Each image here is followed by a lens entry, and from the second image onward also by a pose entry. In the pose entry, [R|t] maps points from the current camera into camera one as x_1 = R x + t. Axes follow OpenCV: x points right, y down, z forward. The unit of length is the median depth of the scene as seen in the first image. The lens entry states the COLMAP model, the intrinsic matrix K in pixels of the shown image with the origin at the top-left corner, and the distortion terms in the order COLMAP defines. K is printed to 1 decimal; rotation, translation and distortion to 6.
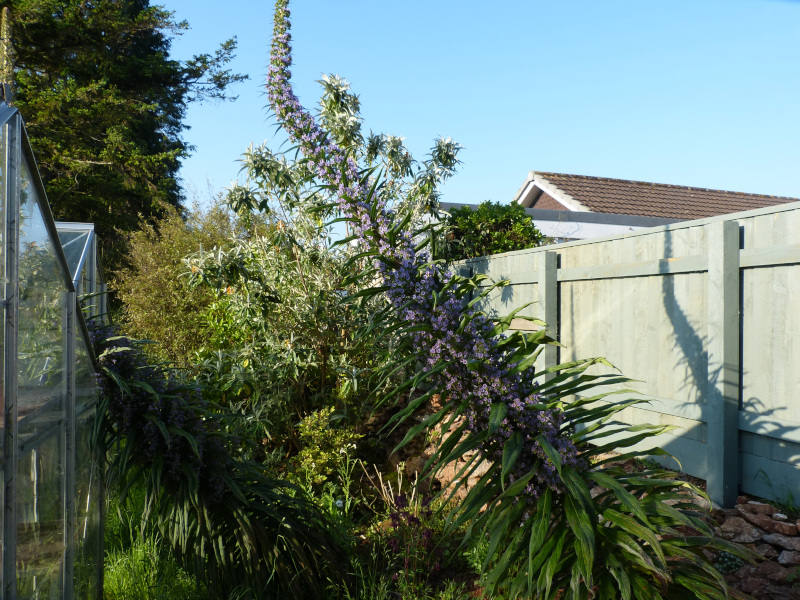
lens RADIAL K [[583.4, 0, 397.7], [0, 583.4, 300.7], [0, 0, 1]] dist [0.002918, 0.000093]
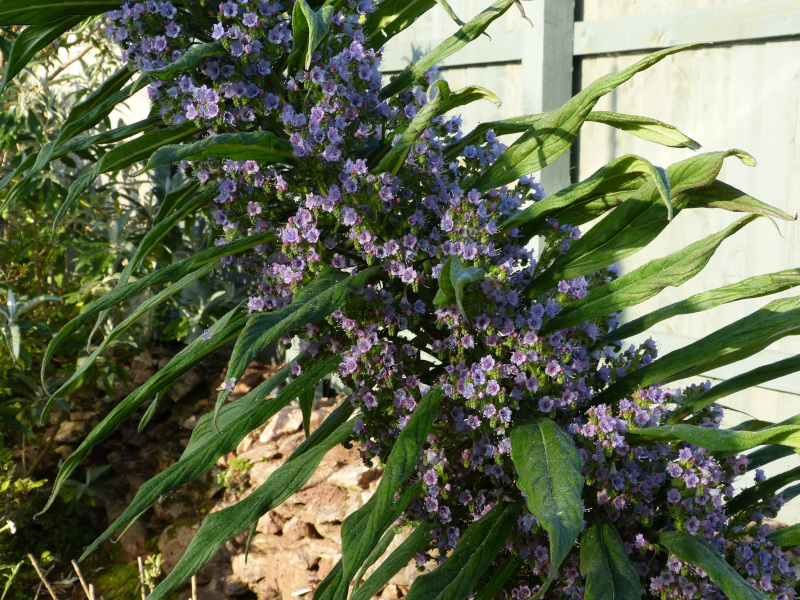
lens RADIAL K [[1351.0, 0, 400.4], [0, 1351.0, 297.5], [0, 0, 1]] dist [0.060318, 0.000000]
pose [[0.980289, -0.013083, 0.197135, -0.012938], [-0.010744, 0.992799, 0.119313, 0.039193], [-0.197276, -0.119079, 0.973089, 0.376990]]
